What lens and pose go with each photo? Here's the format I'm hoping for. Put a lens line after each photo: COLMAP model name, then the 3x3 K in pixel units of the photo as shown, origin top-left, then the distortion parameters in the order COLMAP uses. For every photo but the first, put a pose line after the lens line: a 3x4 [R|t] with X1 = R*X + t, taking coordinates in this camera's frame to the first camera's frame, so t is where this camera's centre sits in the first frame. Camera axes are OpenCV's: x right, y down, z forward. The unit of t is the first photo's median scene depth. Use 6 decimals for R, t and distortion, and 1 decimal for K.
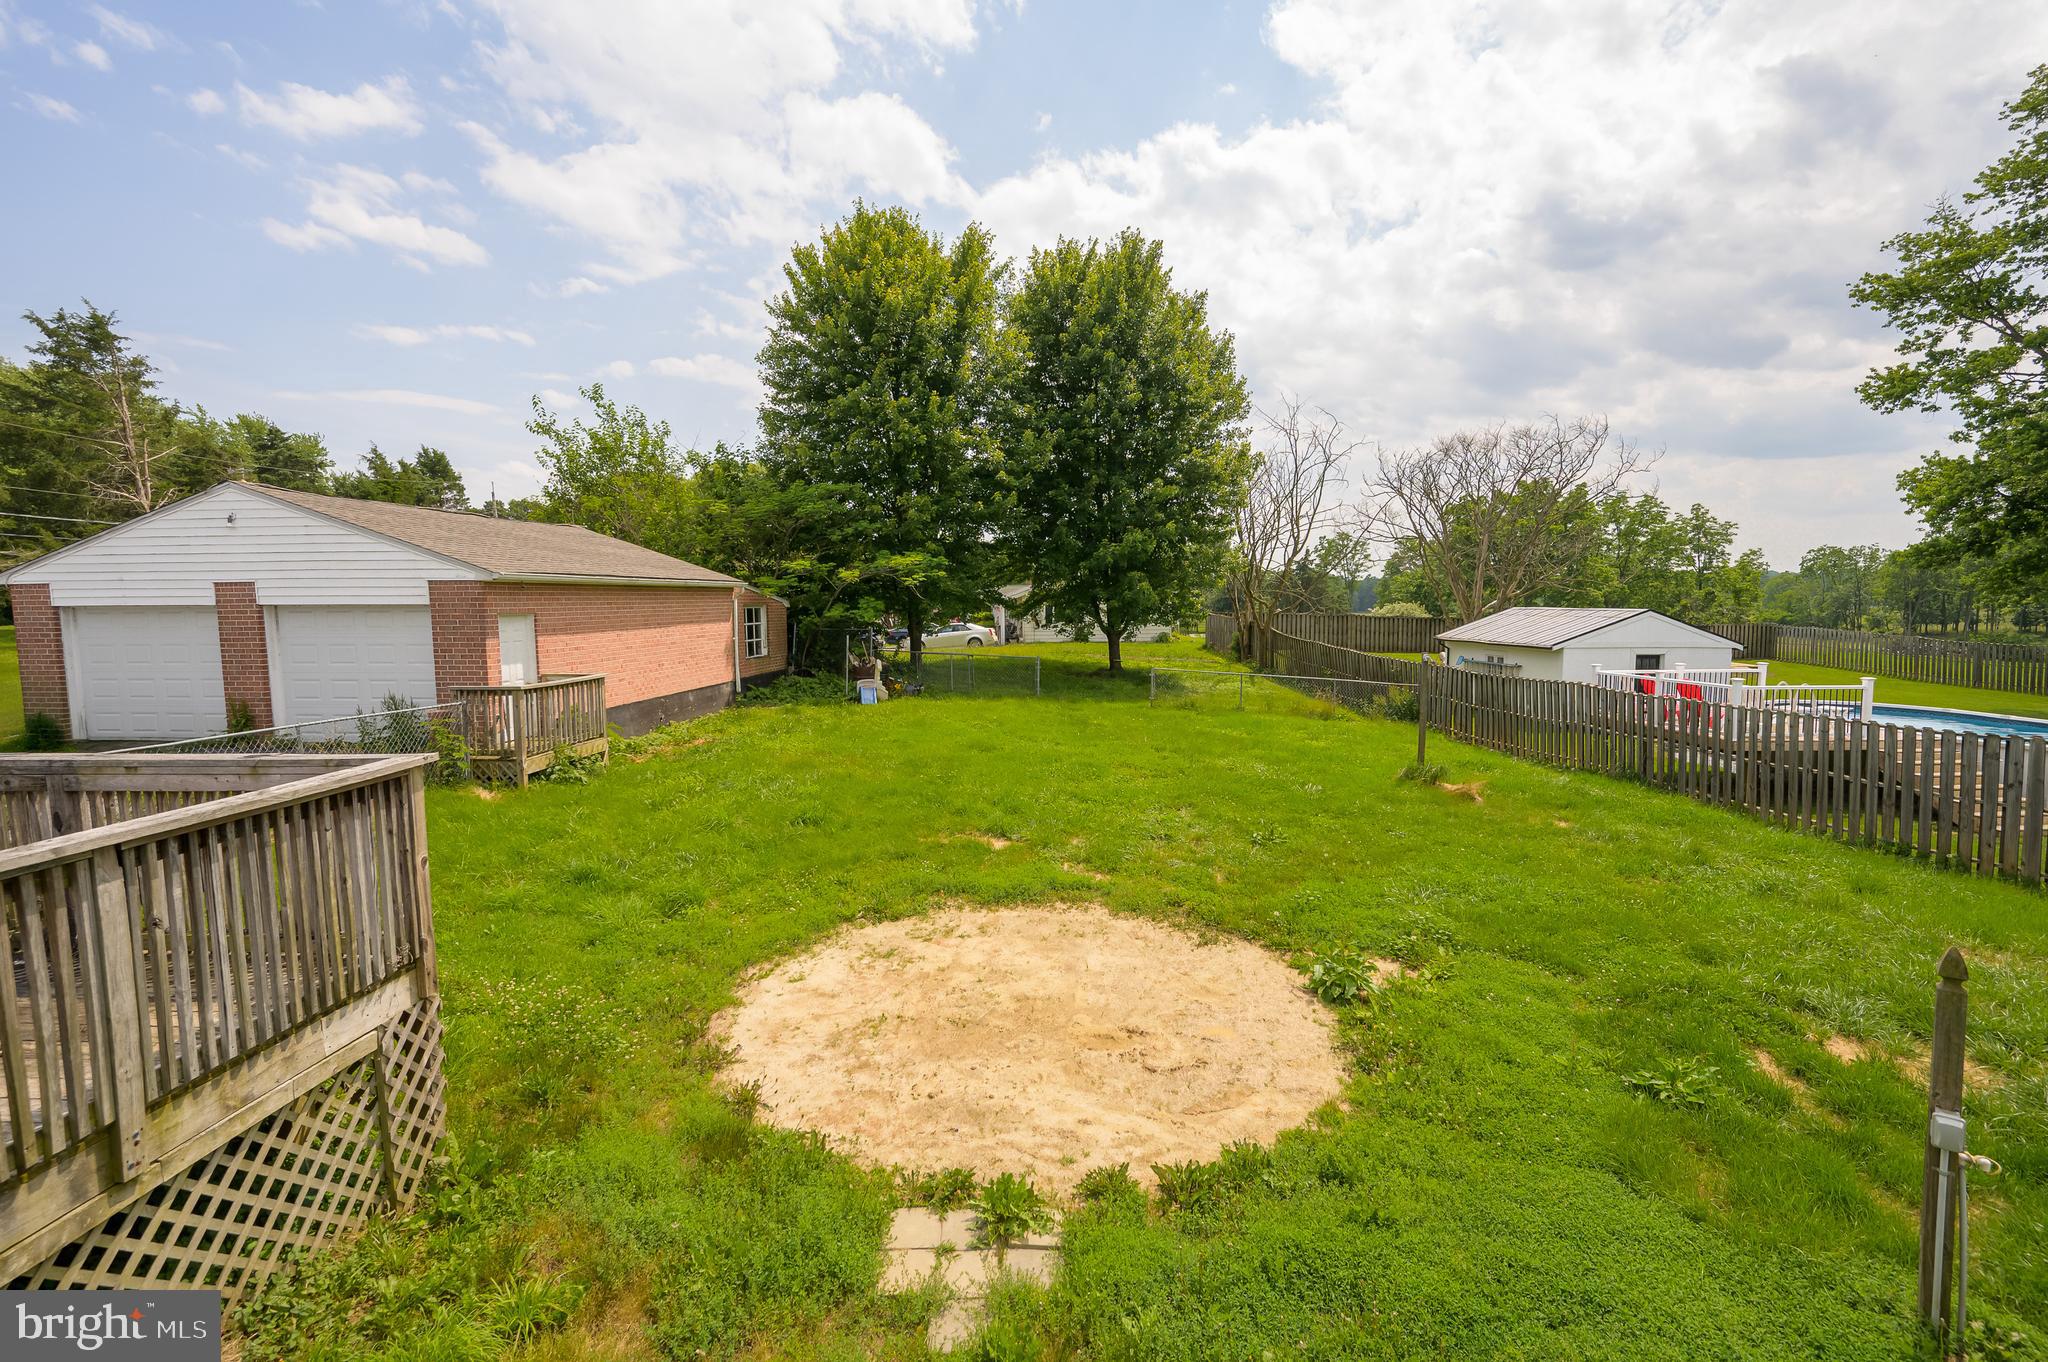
lens RADIAL K [[912.9, 0, 1019.2], [0, 912.9, 677.4], [0, 0, 1]] dist [0.001293, 0.000647]
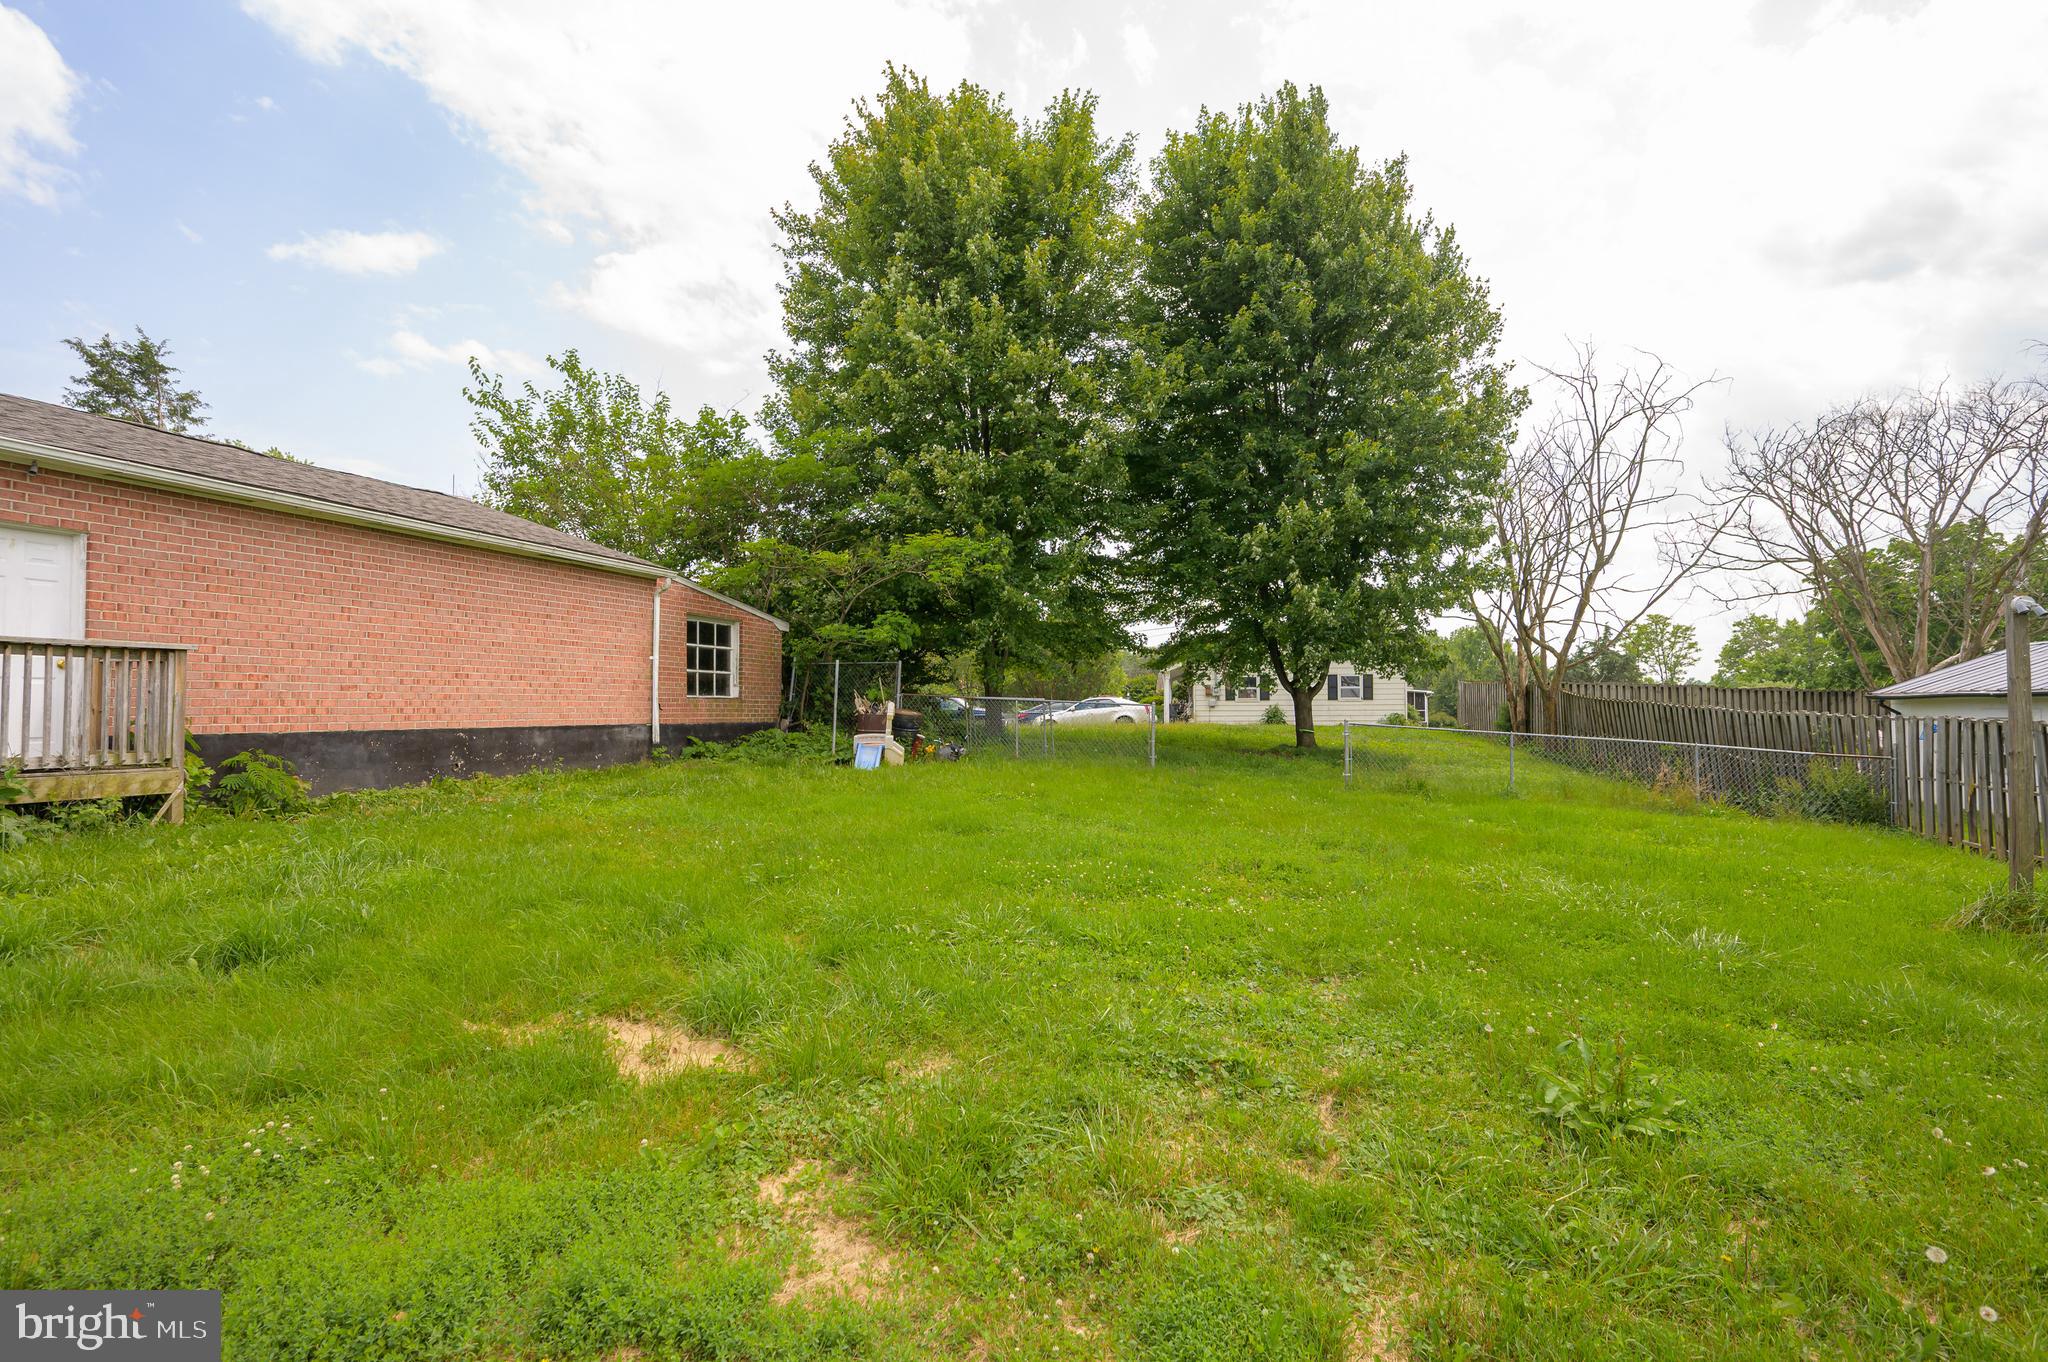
lens RADIAL K [[997.4, 0, 1024.0], [0, 997.4, 681.0], [0, 0, 1]] dist [-0.005580, -0.000422]
pose [[0.975272, -0.003302, -0.220985, 0.083854], [-0.023465, 0.992689, -0.118394, 0.042965], [0.219760, 0.120652, 0.968064, 0.324933]]
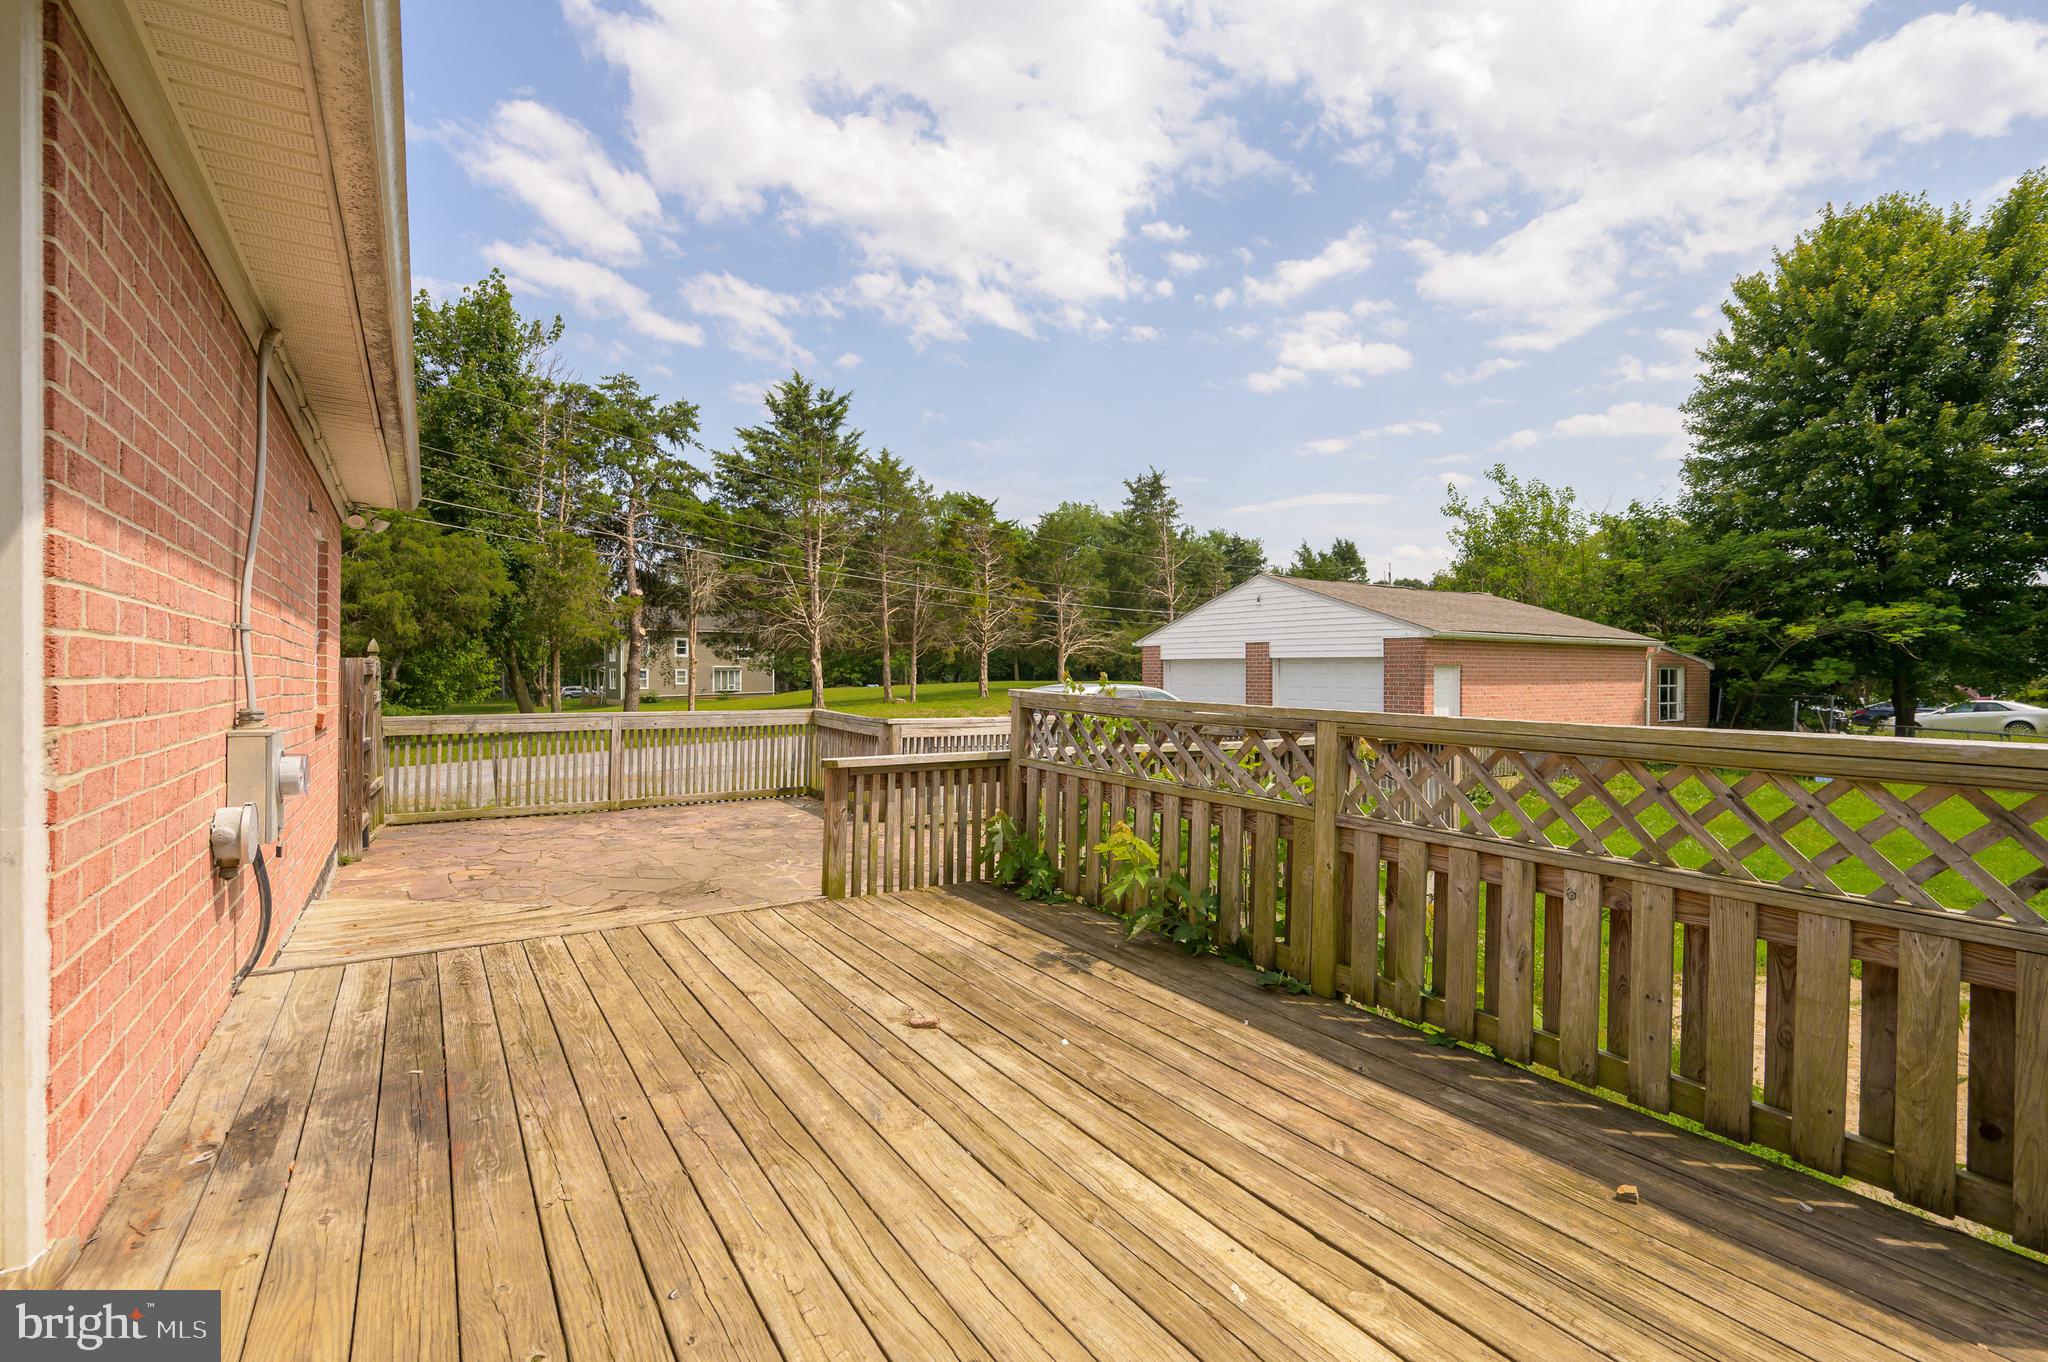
lens RADIAL K [[912.9, 0, 1019.2], [0, 912.9, 677.4], [0, 0, 1]] dist [0.001293, 0.000647]
pose [[0.635622, 0.012330, -0.771902, 0.011578], [-0.074875, 0.996143, -0.045744, 0.024352], [0.768361, 0.086872, 0.634094, -0.109706]]
